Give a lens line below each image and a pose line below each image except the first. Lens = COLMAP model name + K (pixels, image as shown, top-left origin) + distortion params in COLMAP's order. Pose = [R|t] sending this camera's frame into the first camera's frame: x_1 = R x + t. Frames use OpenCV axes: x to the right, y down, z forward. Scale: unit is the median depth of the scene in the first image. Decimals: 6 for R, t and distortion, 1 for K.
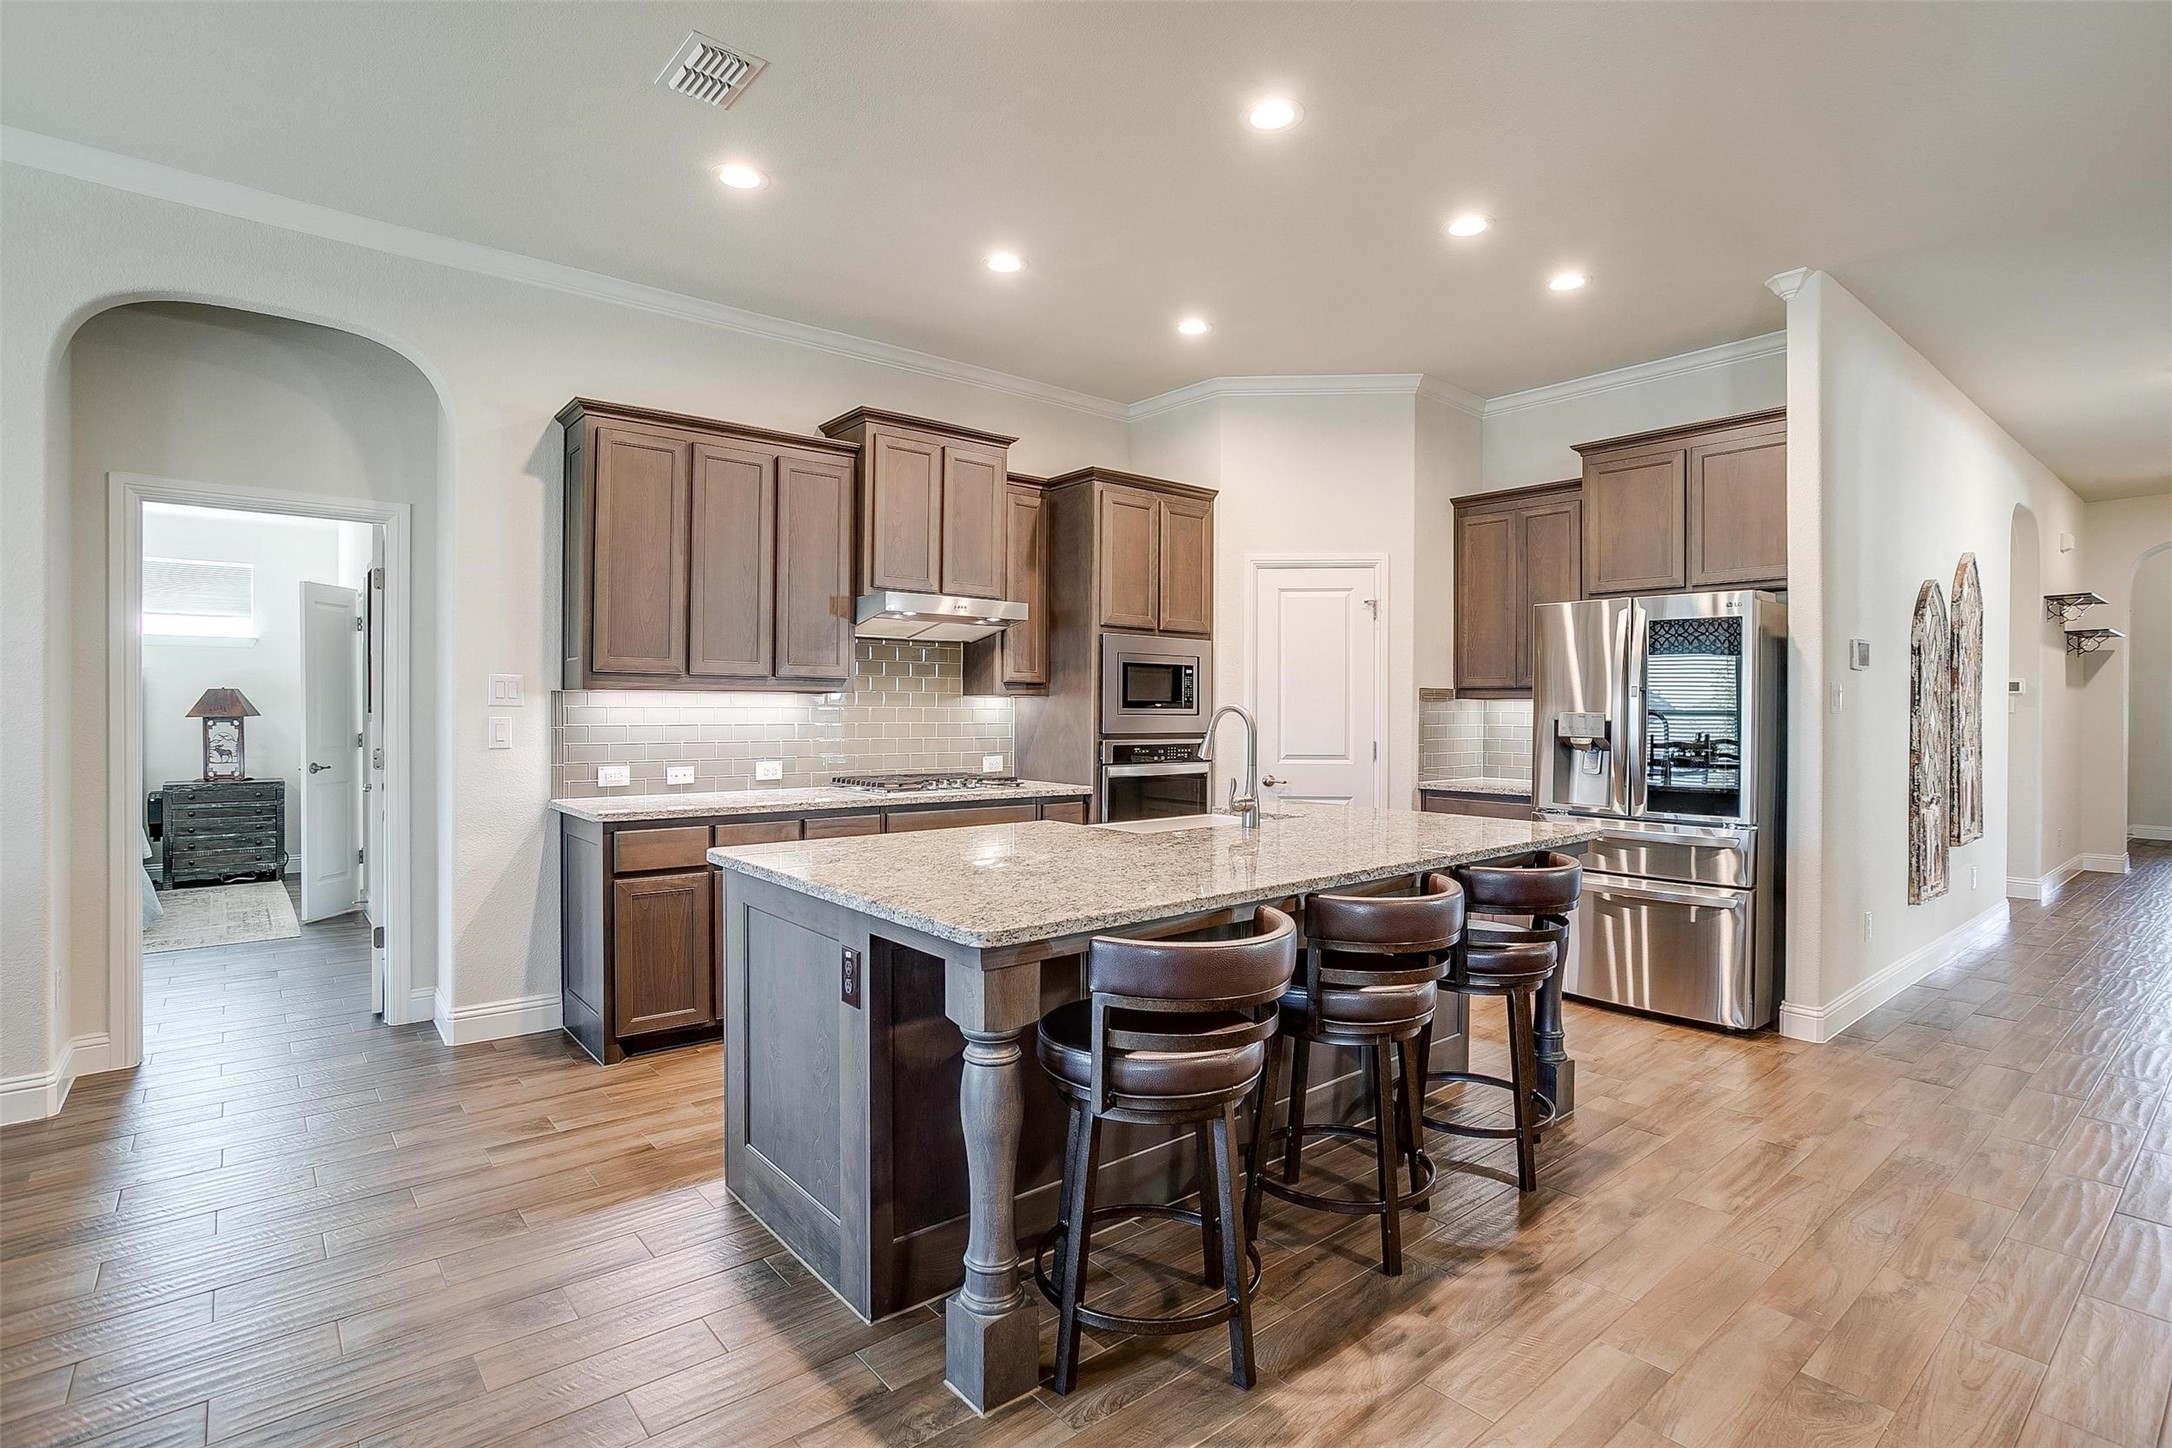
lens RADIAL K [[1049.0, 0, 1078.5], [0, 1049.0, 719.6], [0, 0, 1]] dist [-0.049533, 0.024294]
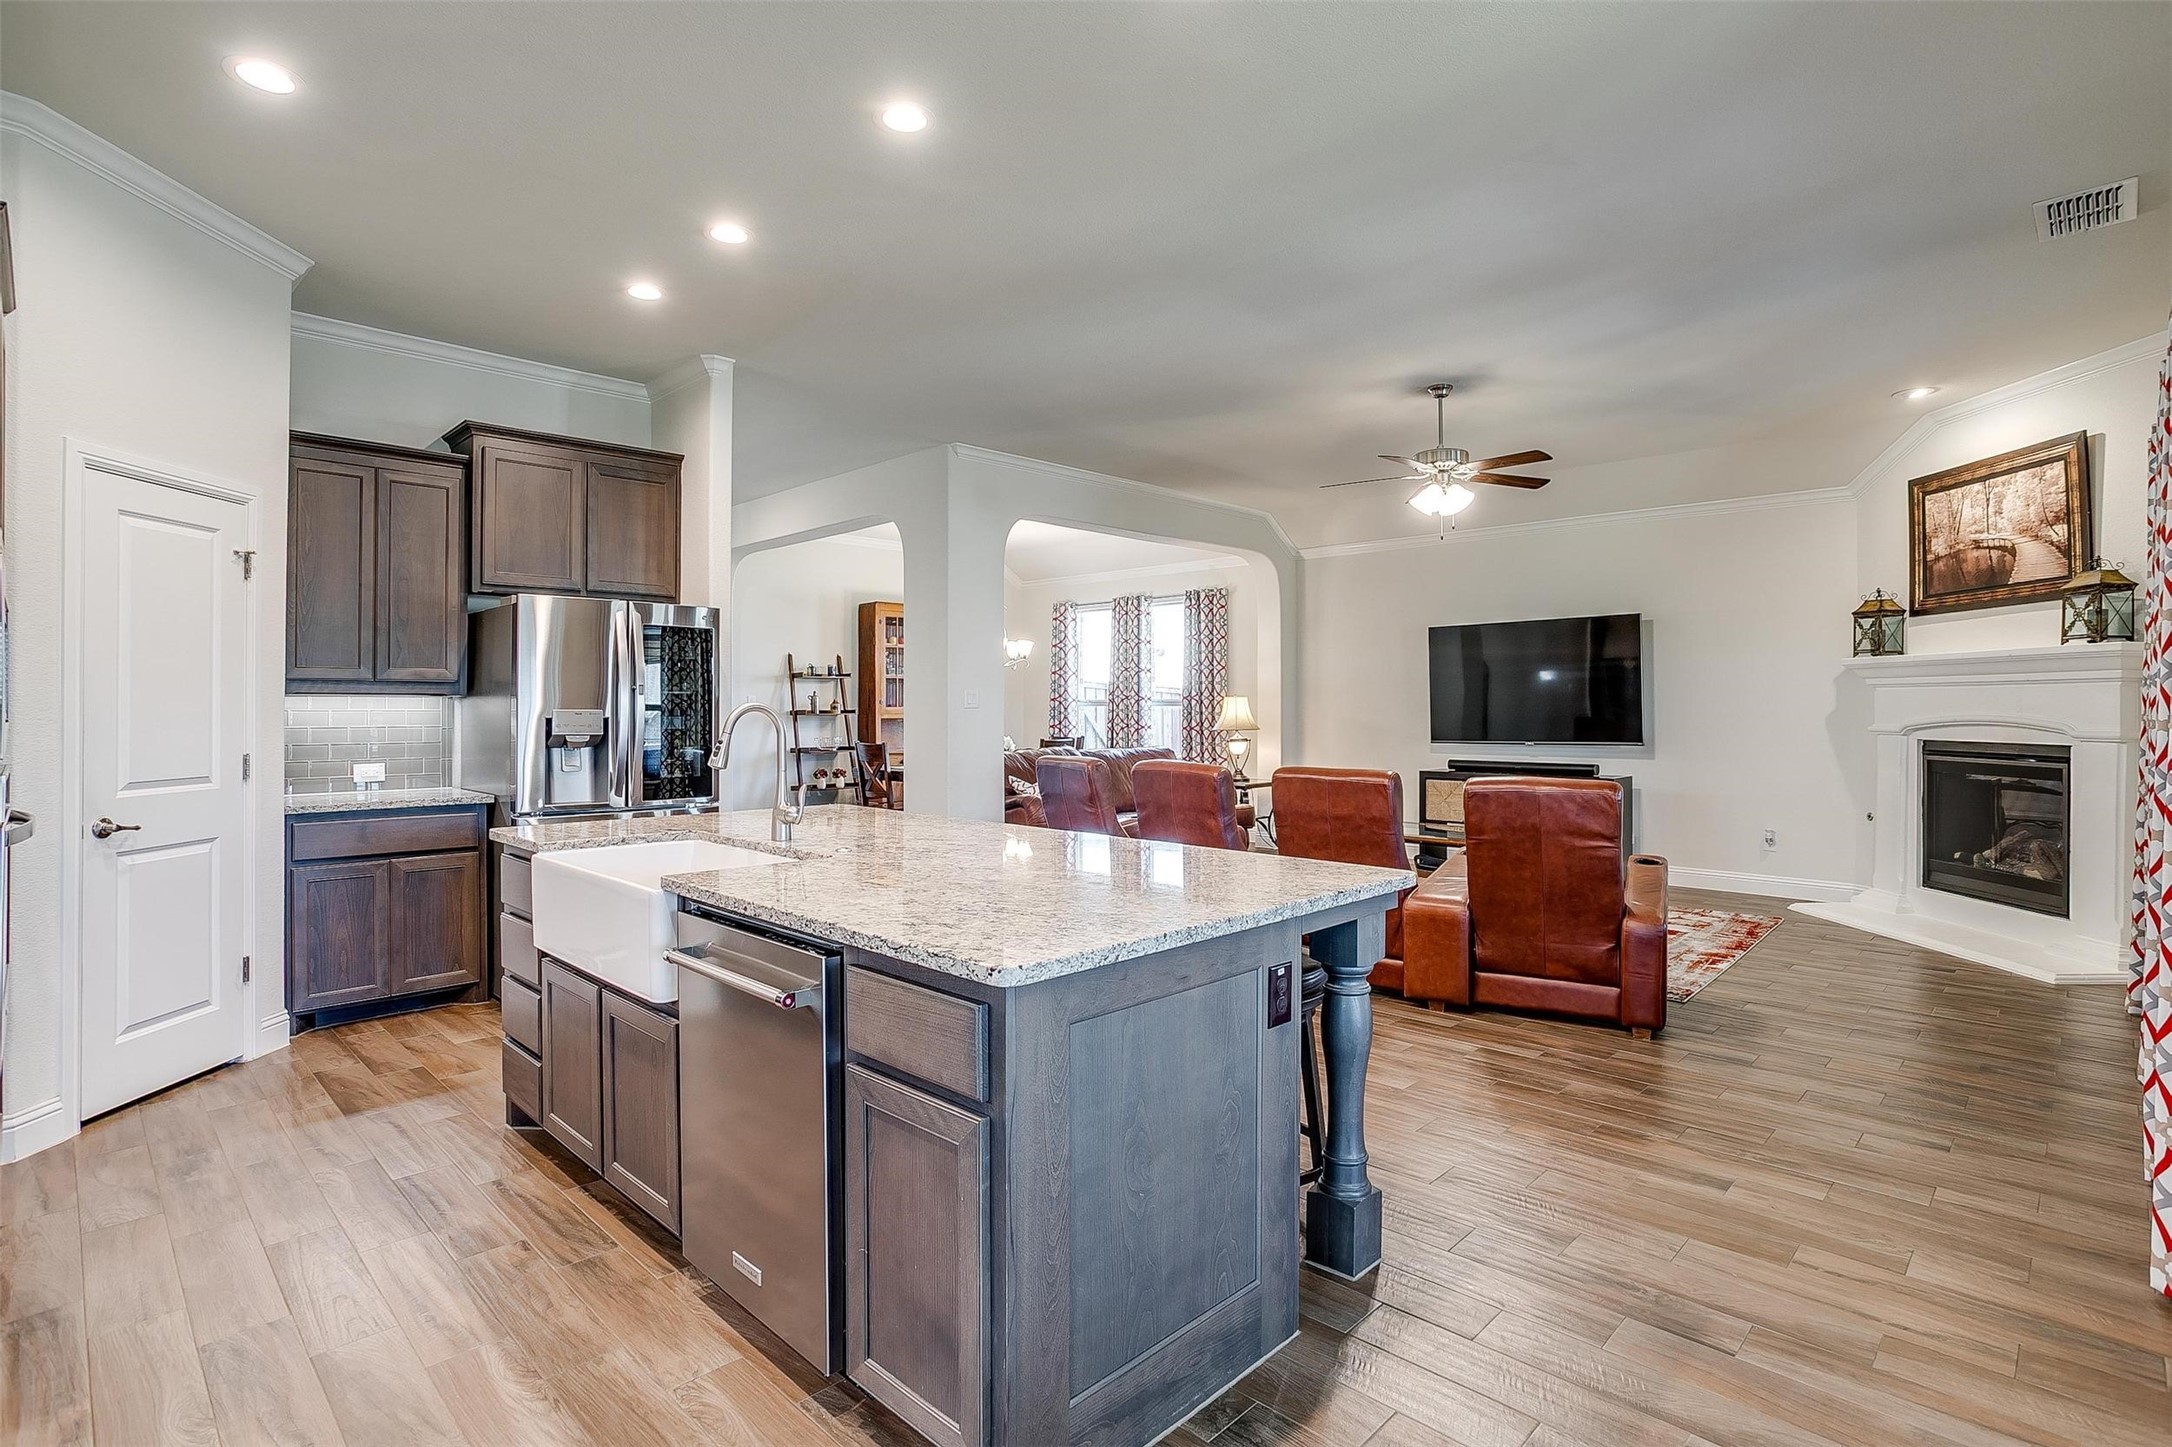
lens RADIAL K [[1049.0, 0, 1079.2], [0, 1049.0, 714.9], [0, 0, 1]] dist [-0.049533, 0.024294]
pose [[-0.099451, -0.012650, 0.994962, -0.485830], [0.010618, 0.999849, 0.013774, -0.008852], [-0.994986, 0.011934, -0.099301, 0.544624]]
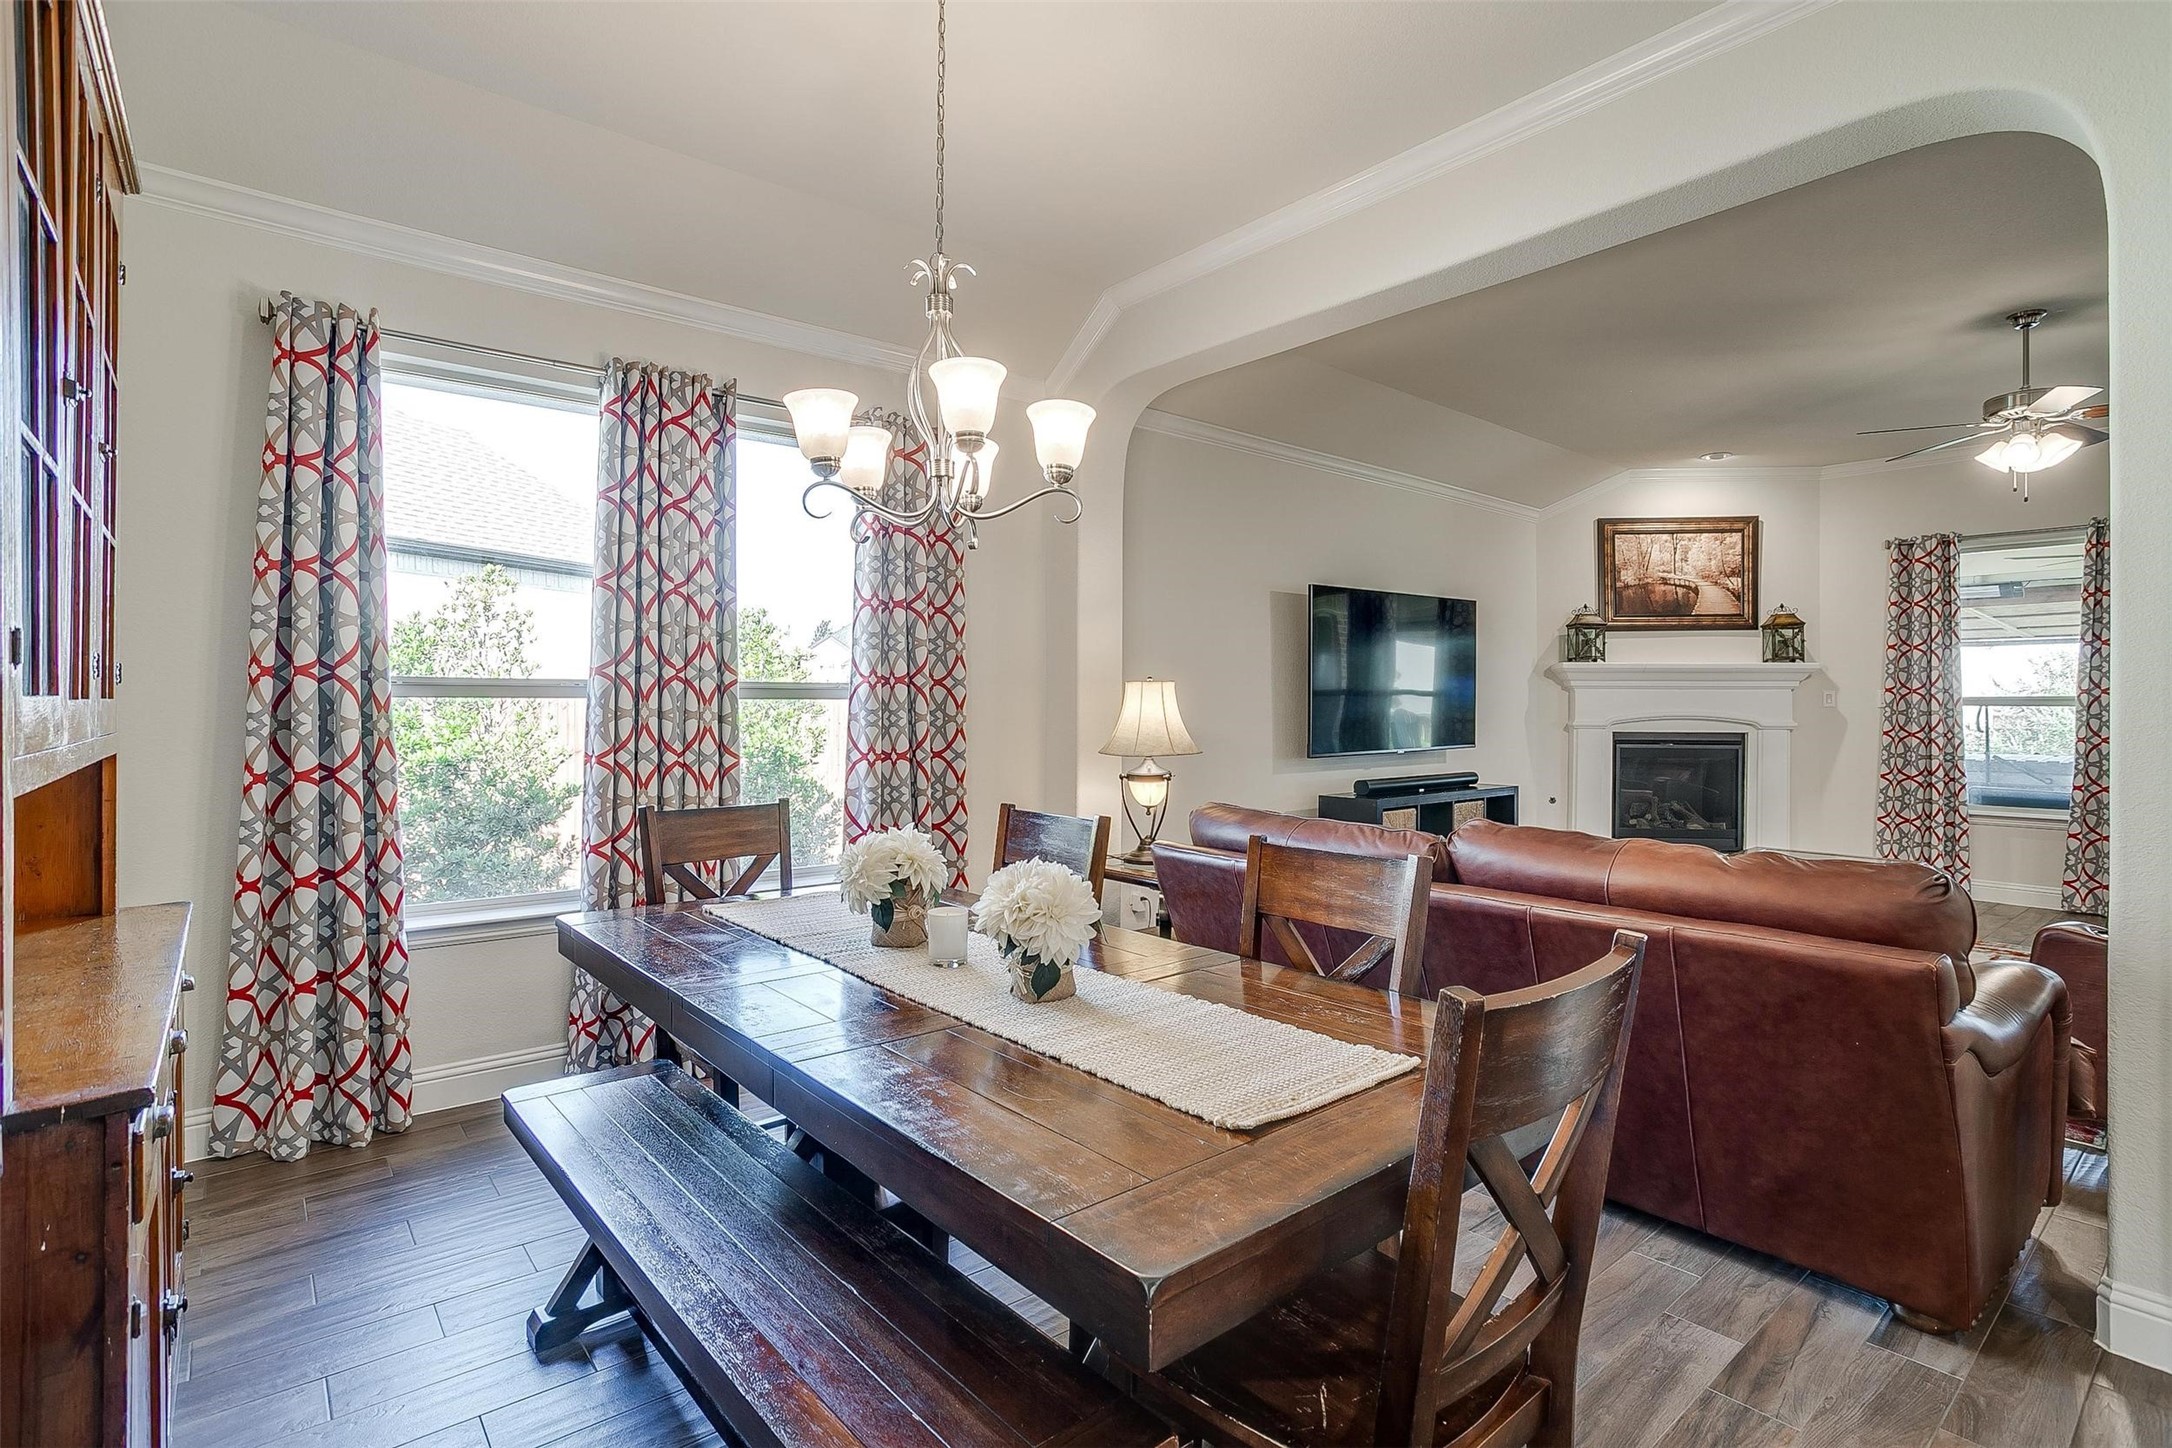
lens RADIAL K [[1049.0, 0, 1083.2], [0, 1049.0, 693.9], [0, 0, 1]] dist [-0.049533, 0.024294]
pose [[-0.999928, -0.007859, -0.009105, 1.382697], [-0.007850, 0.999969, -0.001074, -0.000034], [0.009113, -0.001002, -0.999958, 0.924818]]
